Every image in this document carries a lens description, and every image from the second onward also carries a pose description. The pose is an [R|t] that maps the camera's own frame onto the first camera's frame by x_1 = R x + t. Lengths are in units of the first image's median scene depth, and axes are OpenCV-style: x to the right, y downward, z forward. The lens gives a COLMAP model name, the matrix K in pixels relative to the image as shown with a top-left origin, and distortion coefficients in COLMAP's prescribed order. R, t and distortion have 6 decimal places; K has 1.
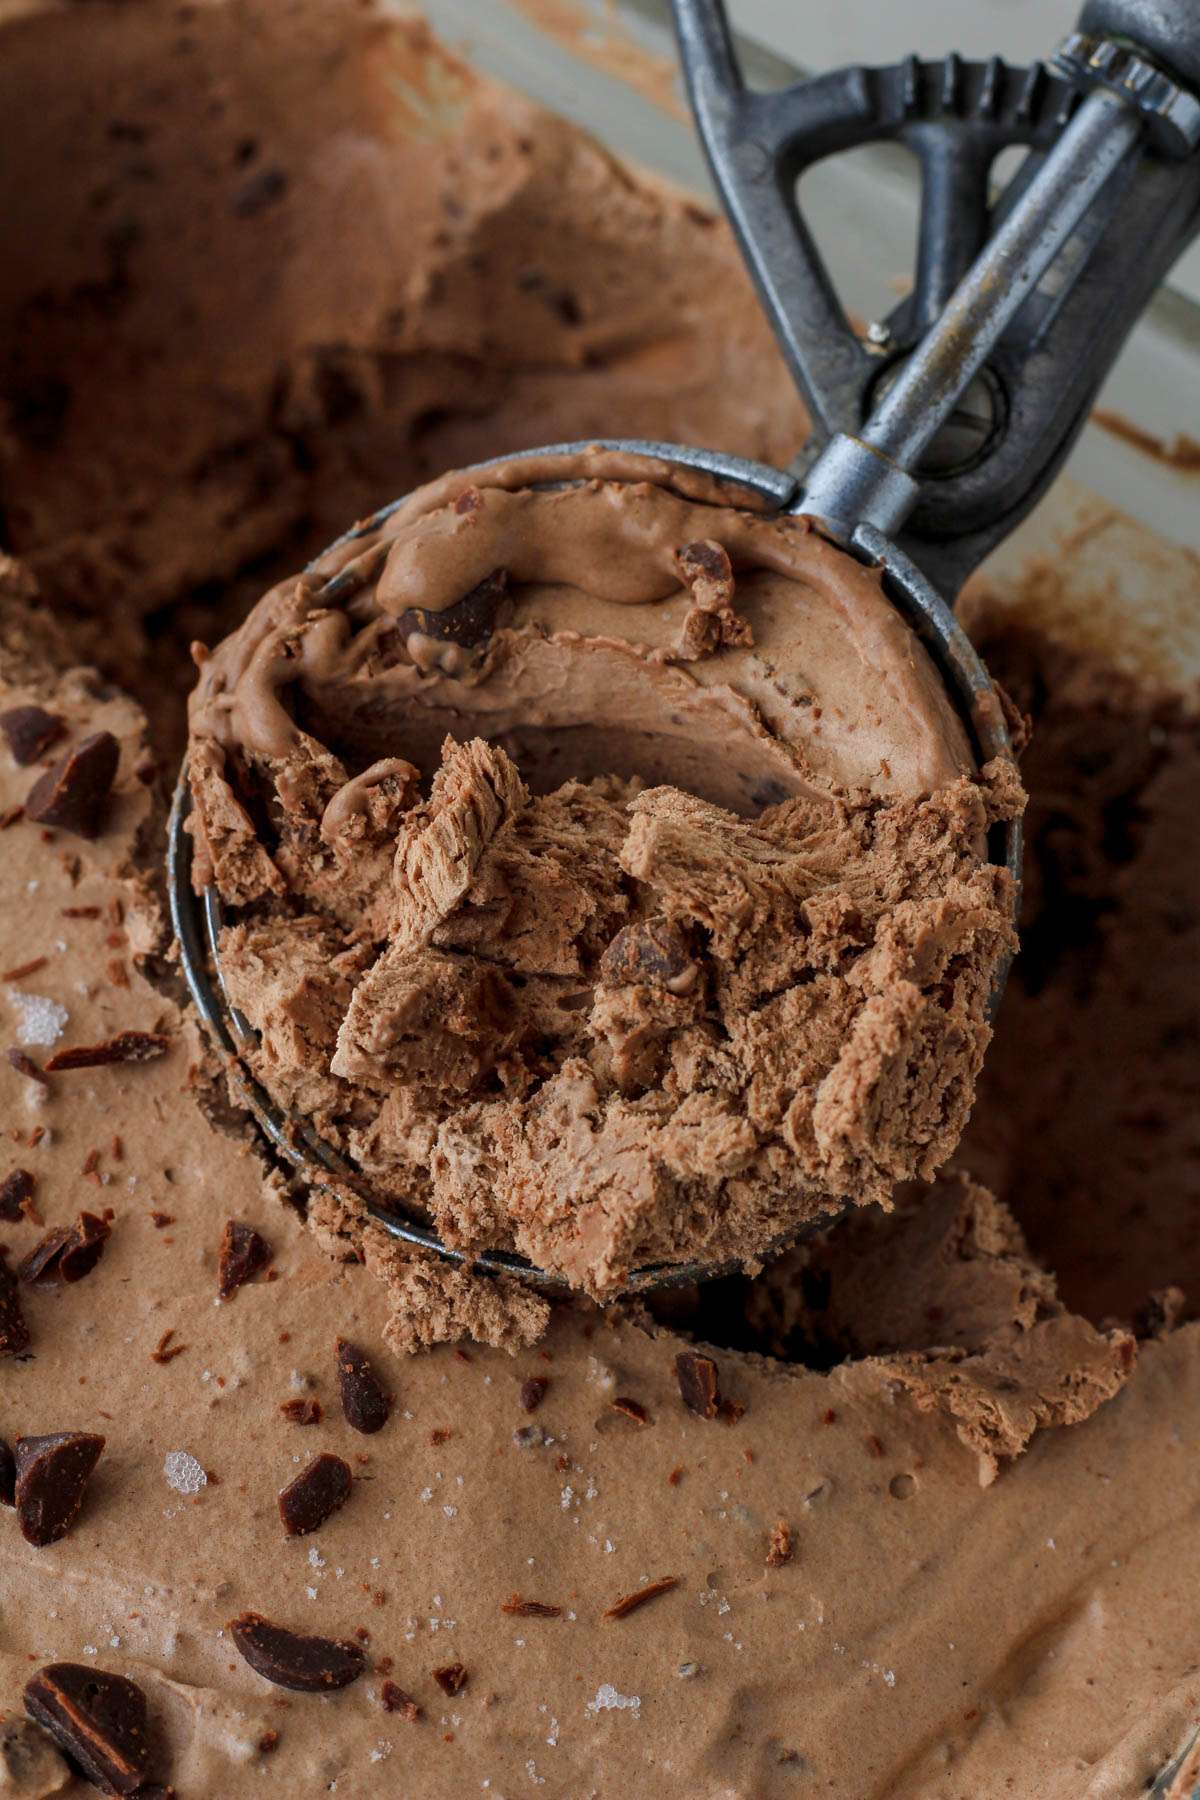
lens RADIAL K [[4741.1, 0, 600.0], [0, 4741.1, 900.0], [0, 0, 1]] dist [-0.131606, -1.866916]
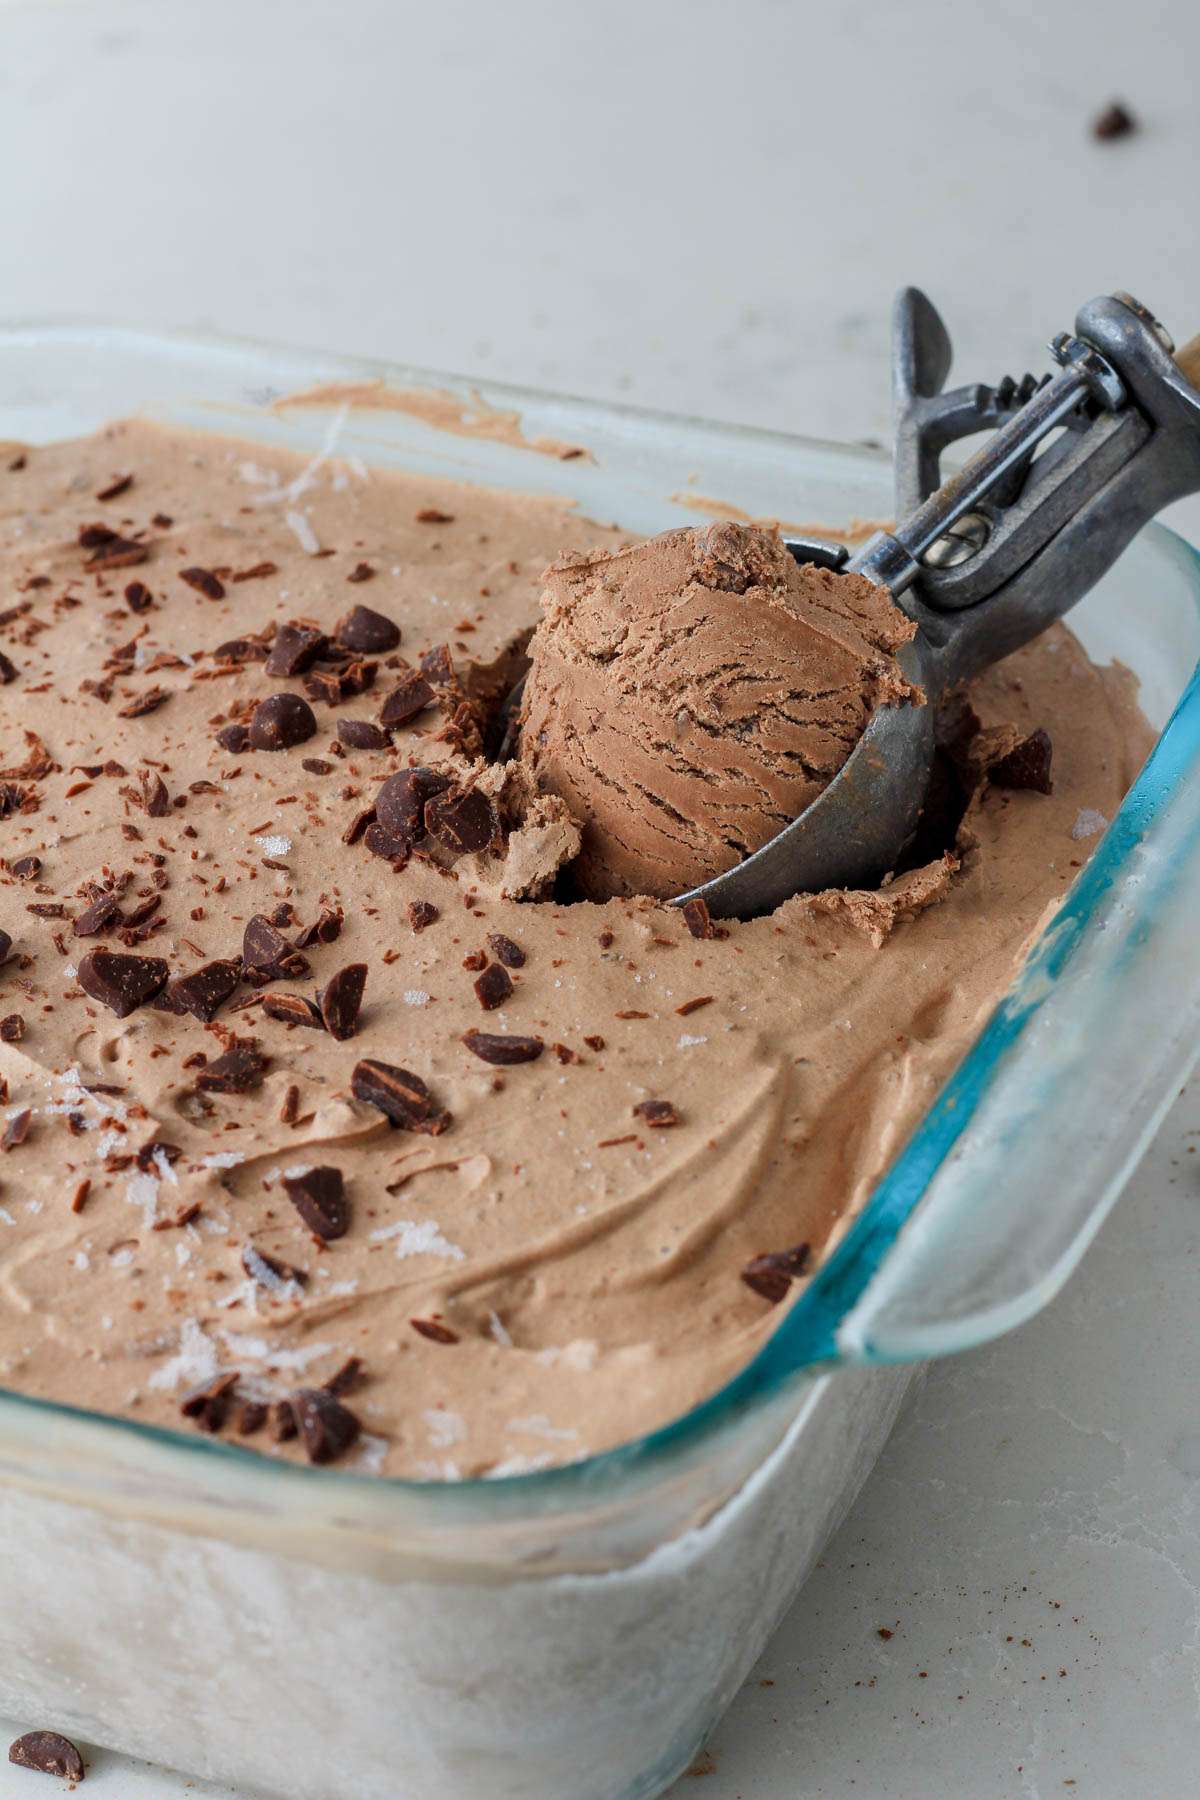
lens RADIAL K [[4741.1, 0, 600.0], [0, 4741.1, 900.0], [0, 0, 1]] dist [-0.131606, -1.866916]
pose [[0.975703, -0.198047, 0.093708, -0.175605], [0.219098, 0.882556, -0.416042, 0.812391], [-0.000307, 0.426465, 0.904504, -0.558373]]
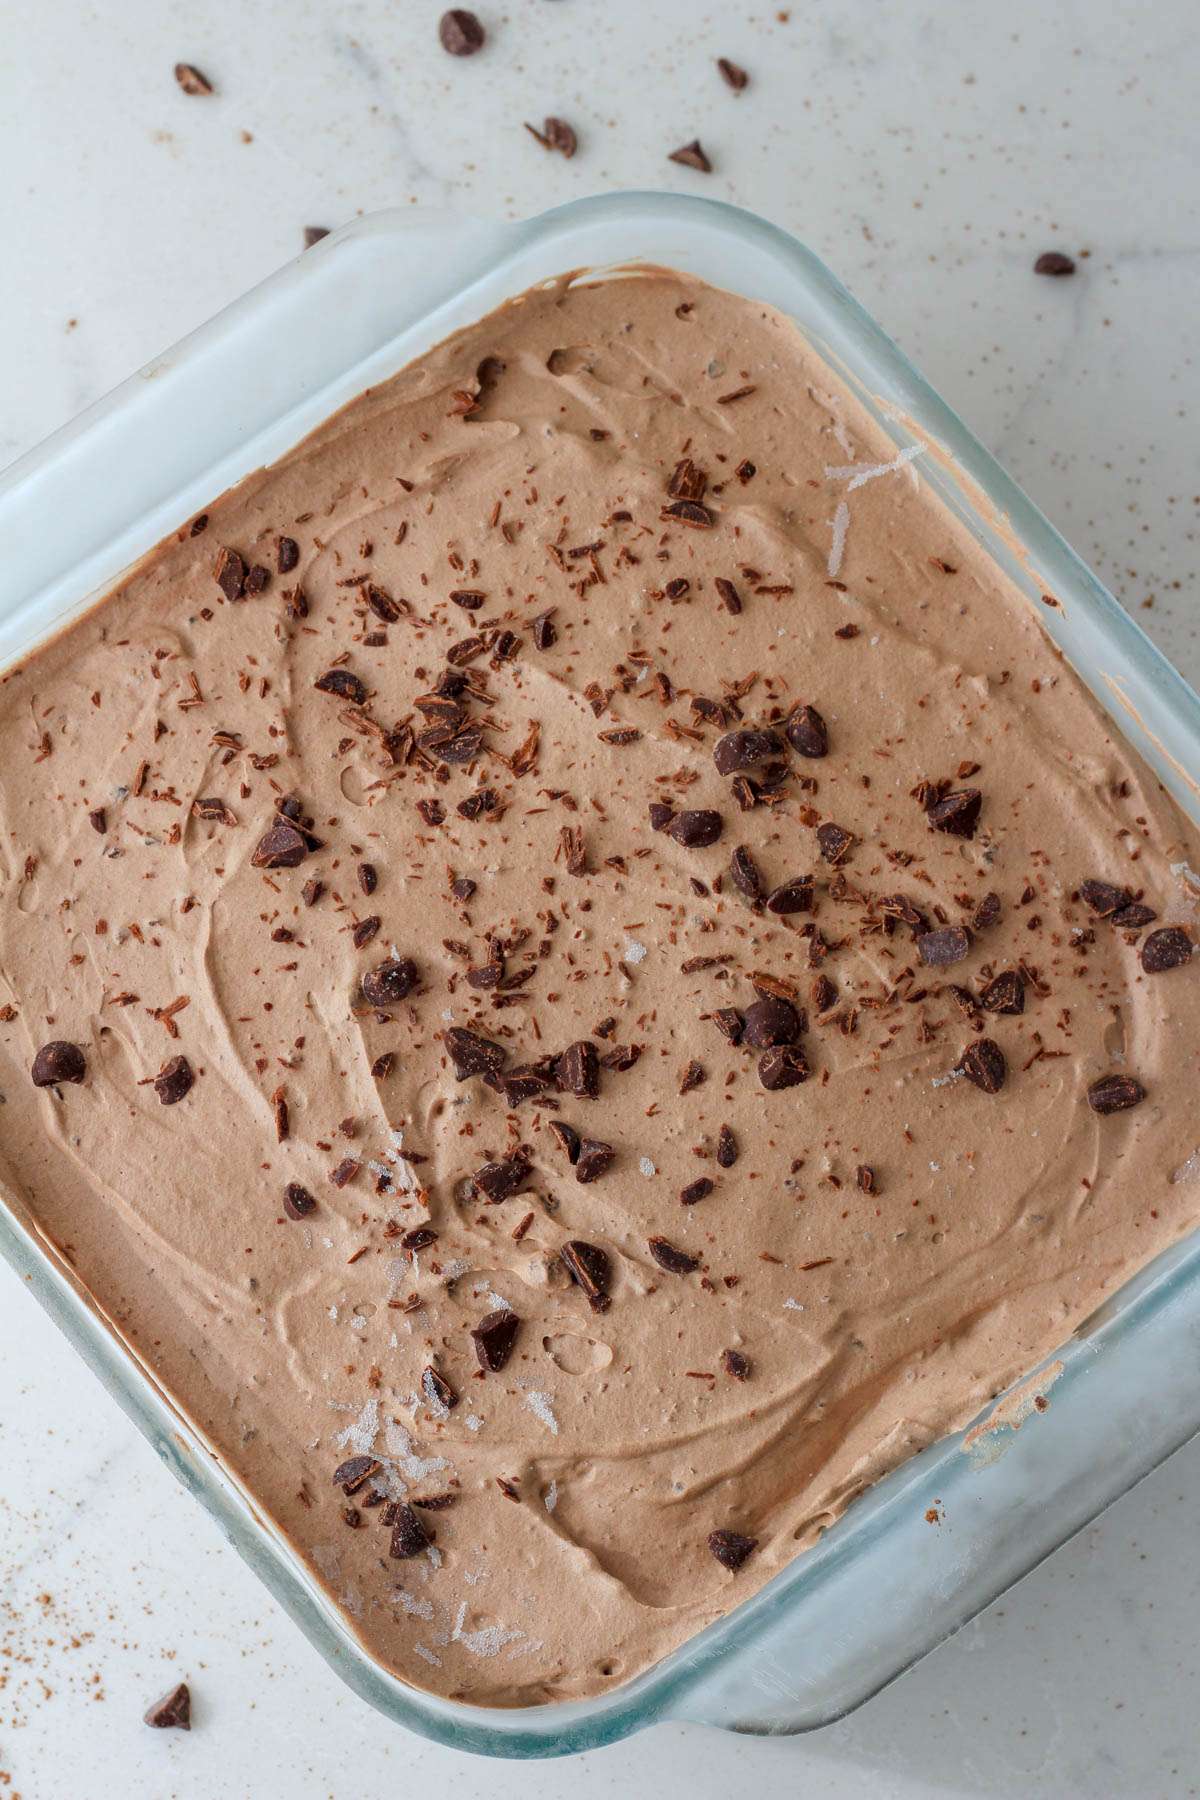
lens RADIAL K [[4741.1, 0, 600.0], [0, 4741.1, 900.0], [0, 0, 1]] dist [-0.131606, -1.866916]
pose [[0.961960, 0.259016, -0.086861, 0.064690], [-0.219109, 0.921392, 0.320980, -0.778732], [0.163172, -0.289738, 0.943094, -1.256981]]
